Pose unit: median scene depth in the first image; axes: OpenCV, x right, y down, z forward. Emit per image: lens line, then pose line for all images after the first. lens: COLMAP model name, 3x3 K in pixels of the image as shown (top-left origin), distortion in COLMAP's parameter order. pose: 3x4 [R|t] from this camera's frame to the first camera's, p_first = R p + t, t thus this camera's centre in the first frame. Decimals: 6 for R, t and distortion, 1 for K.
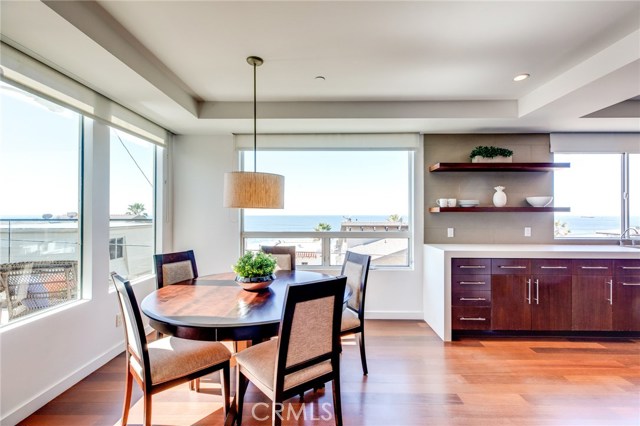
lens RADIAL K [[288.9, 0, 324.5], [0, 288.9, 213.8], [0, 0, 1]] dist [0.009119, -0.002473]
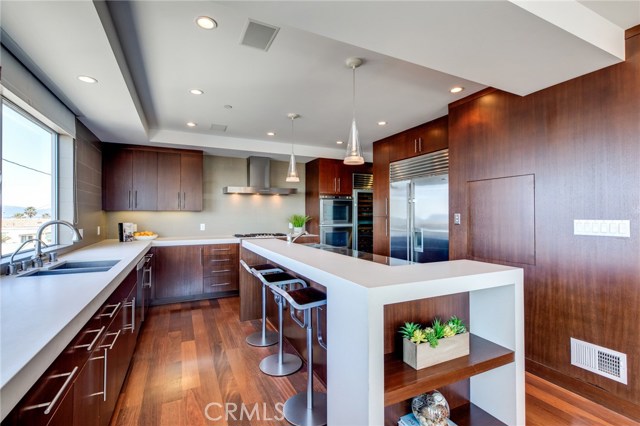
lens RADIAL K [[288.9, 0, 321.5], [0, 288.9, 213.4], [0, 0, 1]] dist [0.009119, -0.002473]
pose [[-0.431420, 0.003643, 0.902144, 0.342629], [-0.009288, 0.999921, -0.008479, 0.002540], [-0.902103, -0.012038, -0.431352, 0.764523]]
